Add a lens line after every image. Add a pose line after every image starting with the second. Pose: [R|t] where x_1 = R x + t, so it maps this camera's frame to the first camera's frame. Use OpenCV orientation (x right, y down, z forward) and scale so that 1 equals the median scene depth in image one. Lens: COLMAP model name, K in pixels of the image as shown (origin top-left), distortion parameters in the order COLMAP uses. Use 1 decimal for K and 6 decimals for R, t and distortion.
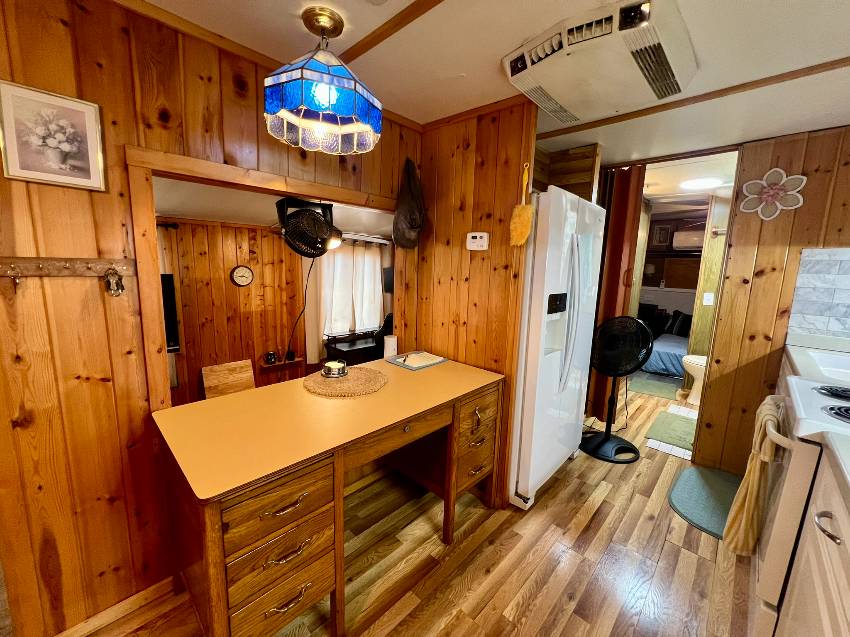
lens RADIAL K [[341.9, 0, 423.0], [0, 341.9, 316.0], [0, 0, 1]] dist [-0.001814, 0.000562]
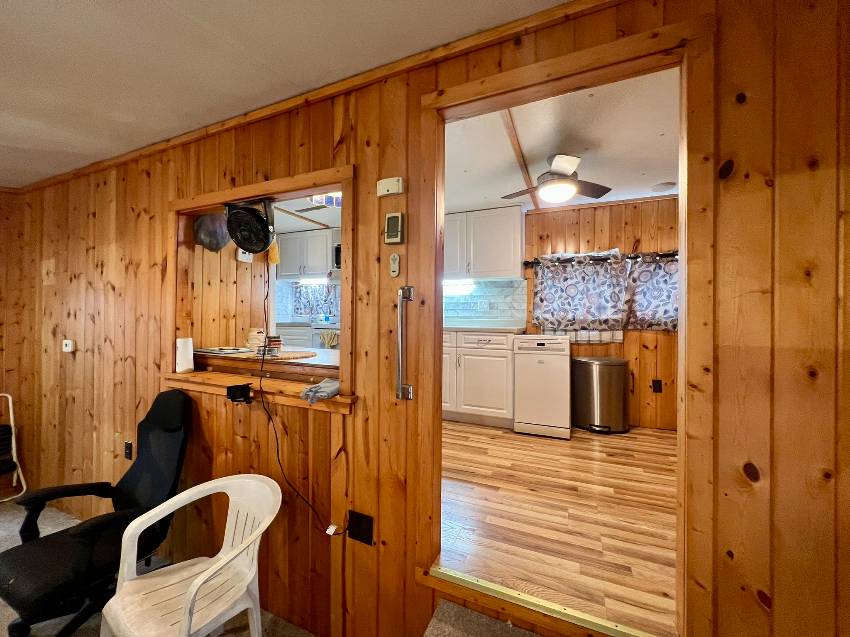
lens RADIAL K [[341.9, 0, 423.7], [0, 341.9, 316.2], [0, 0, 1]] dist [-0.001814, 0.000562]
pose [[-0.346188, -0.029924, 0.937688, -1.348602], [0.121618, 0.989626, 0.076482, 0.009909], [-0.930249, 0.140517, -0.338958, 0.781257]]
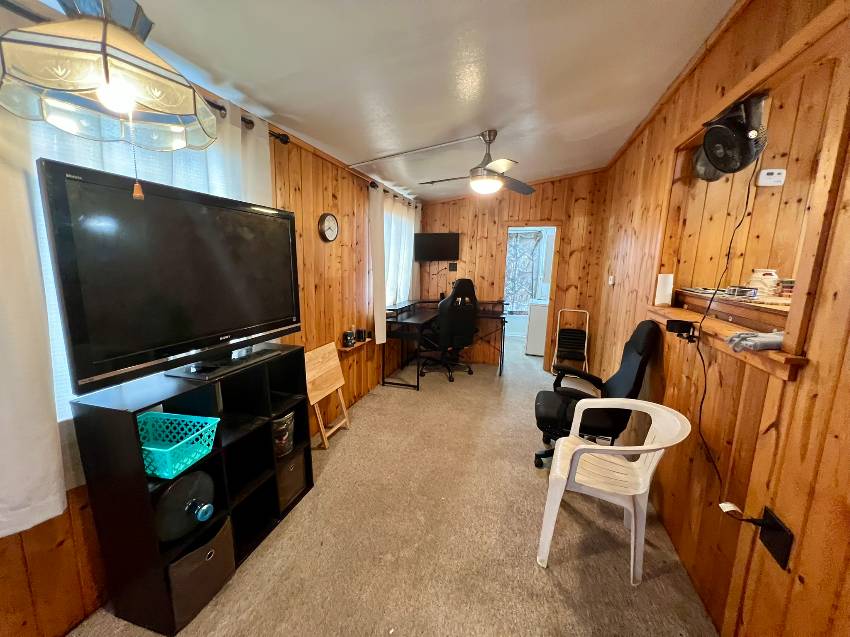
lens RADIAL K [[341.9, 0, 422.1], [0, 341.9, 316.1], [0, 0, 1]] dist [-0.001814, 0.000562]
pose [[0.892013, -0.077007, 0.445402, -1.319883], [0.066691, 0.997018, 0.038815, 0.107906], [-0.447063, -0.004919, 0.894489, 0.479979]]
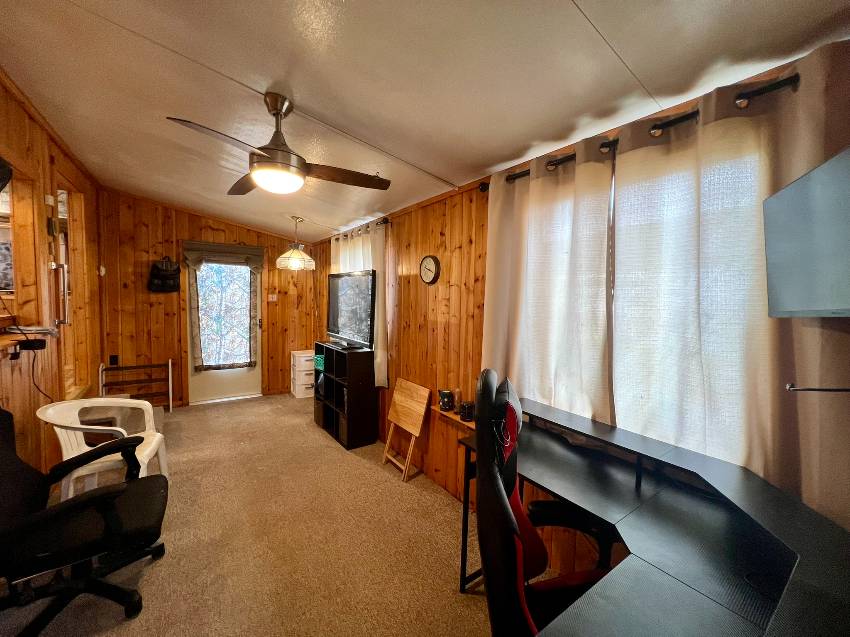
lens RADIAL K [[341.9, 0, 423.9], [0, 341.9, 317.8], [0, 0, 1]] dist [-0.001814, 0.000562]
pose [[-0.193865, 0.026812, -0.980662, 0.345151], [-0.174958, 0.982656, 0.061454, -0.115494], [0.965301, 0.183489, -0.185811, 2.175218]]
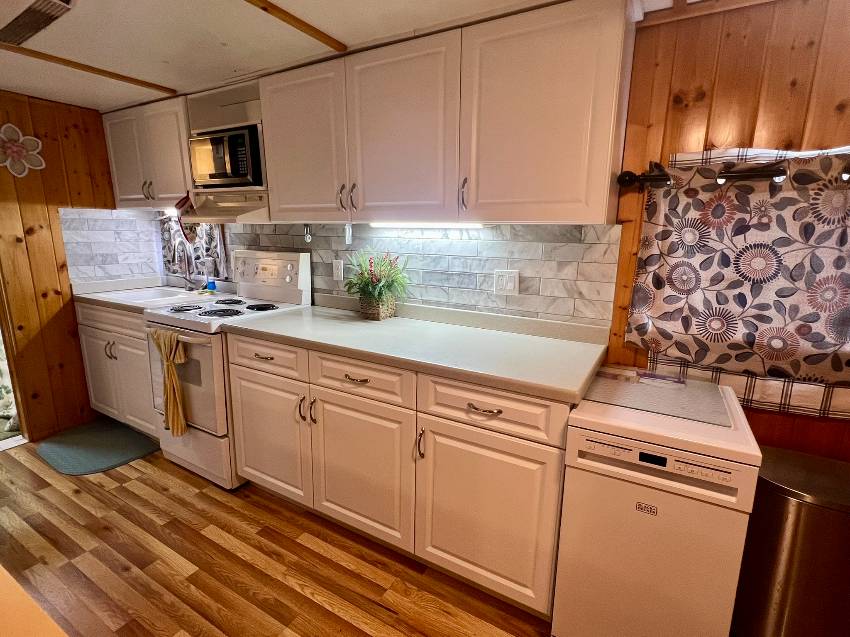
lens RADIAL K [[425.0, 0, 420.0], [0, 425.0, 318.7], [0, 0, 1]] dist [0.000974, -0.001228]
pose [[-0.235937, -0.232184, 0.943623, -0.559952], [0.125783, 0.955572, 0.266574, -0.073579], [-0.963593, 0.181587, -0.196250, 0.204072]]
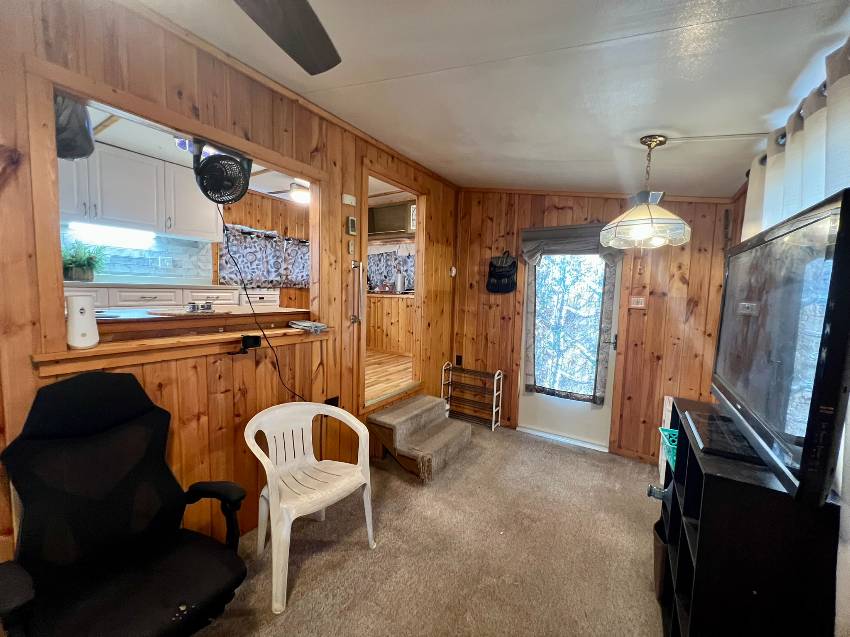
lens RADIAL K [[341.9, 0, 421.7], [0, 341.9, 316.2], [0, 0, 1]] dist [-0.001814, 0.000562]
pose [[-0.978901, -0.041196, -0.200141, -0.643044], [-0.085249, 0.972490, 0.216786, -0.100088], [0.185704, 0.229274, -0.955483, 1.912196]]
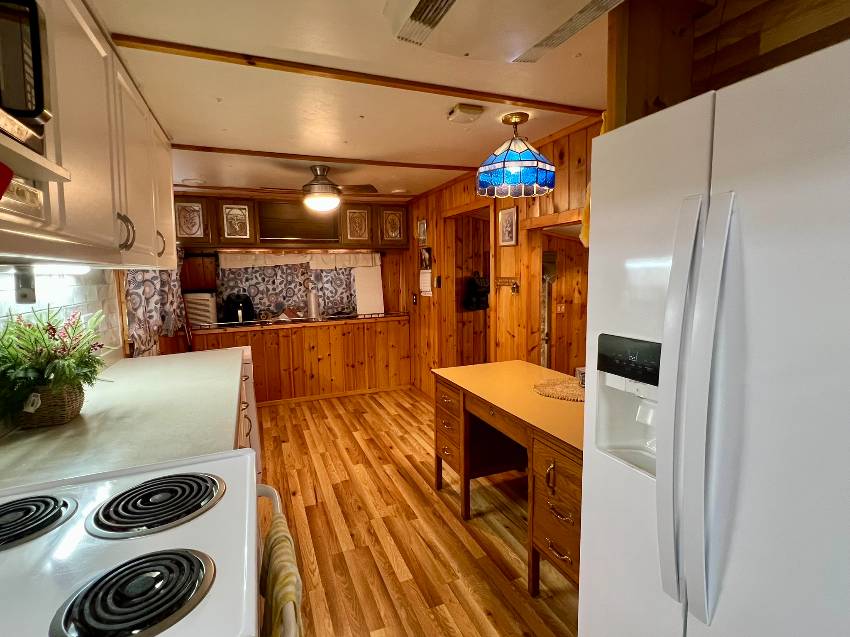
lens RADIAL K [[425.0, 0, 425.2], [0, 425.0, 316.9], [0, 0, 1]] dist [0.000974, -0.001228]
pose [[-0.400882, 0.076935, -0.912894, 0.959195], [-0.132115, 0.981197, 0.140708, -0.129007], [0.906553, 0.177015, -0.383180, 0.888134]]
